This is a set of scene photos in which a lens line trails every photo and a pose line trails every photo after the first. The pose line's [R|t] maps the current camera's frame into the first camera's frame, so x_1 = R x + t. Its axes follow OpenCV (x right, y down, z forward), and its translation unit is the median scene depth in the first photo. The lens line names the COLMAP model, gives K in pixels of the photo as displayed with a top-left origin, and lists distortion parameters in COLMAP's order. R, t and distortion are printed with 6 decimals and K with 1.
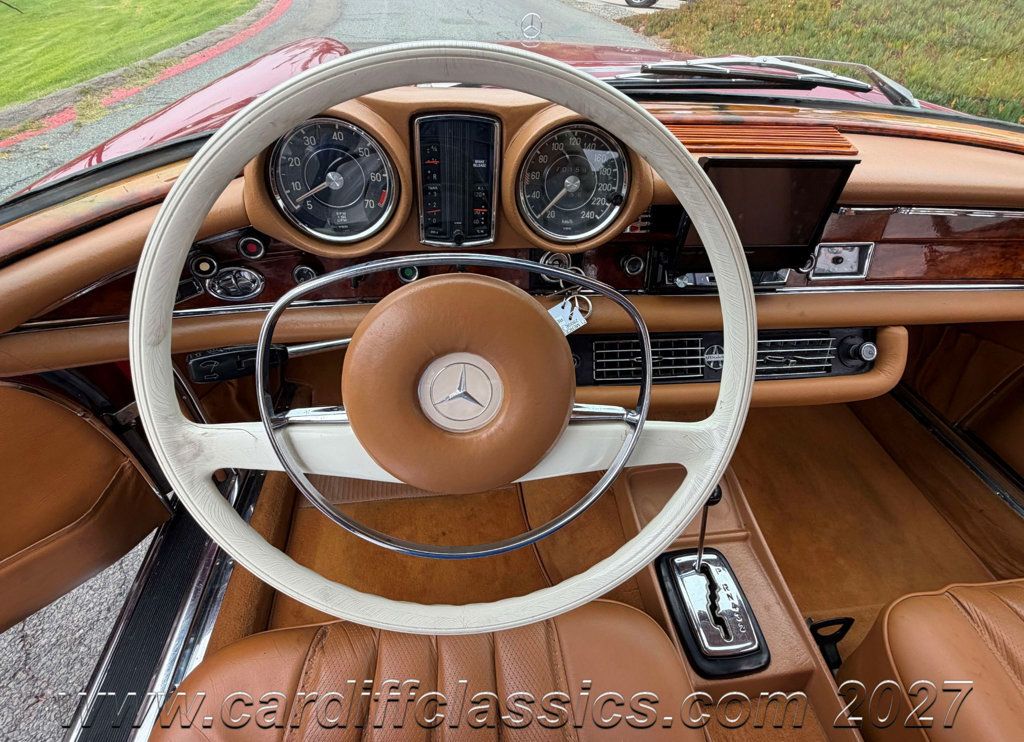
lens RADIAL K [[487.6, 0, 509.6], [0, 487.6, 358.8], [0, 0, 1]] dist [0.005232, 0.000089]
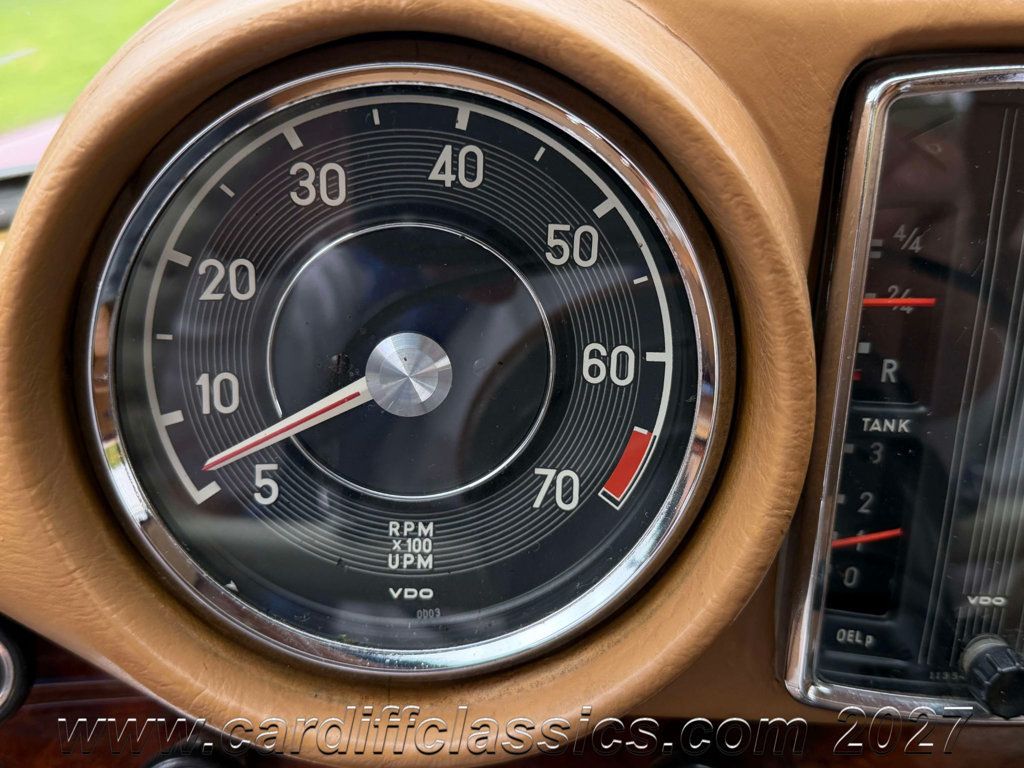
lens RADIAL K [[1063.5, 0, 509.2], [0, 1063.5, 377.5], [0, 0, 1]] dist [0.056153, 0.000000]
pose [[0.983425, 0.037718, -0.177346, -0.224767], [-0.094292, 0.941840, -0.322562, -0.213146], [0.154866, 0.333938, 0.929786, 0.565935]]
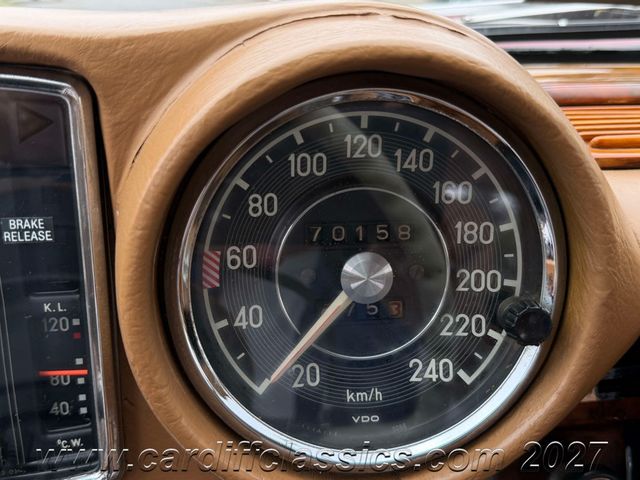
lens RADIAL K [[664.7, 0, 320.4], [0, 664.7, 245.2], [0, 0, 1]] dist [0.056153, 0.000000]
pose [[0.998308, -0.045950, -0.035646, 0.116754], [0.031692, 0.943789, -0.329026, -0.247971], [0.048761, 0.327339, 0.943648, 0.618344]]
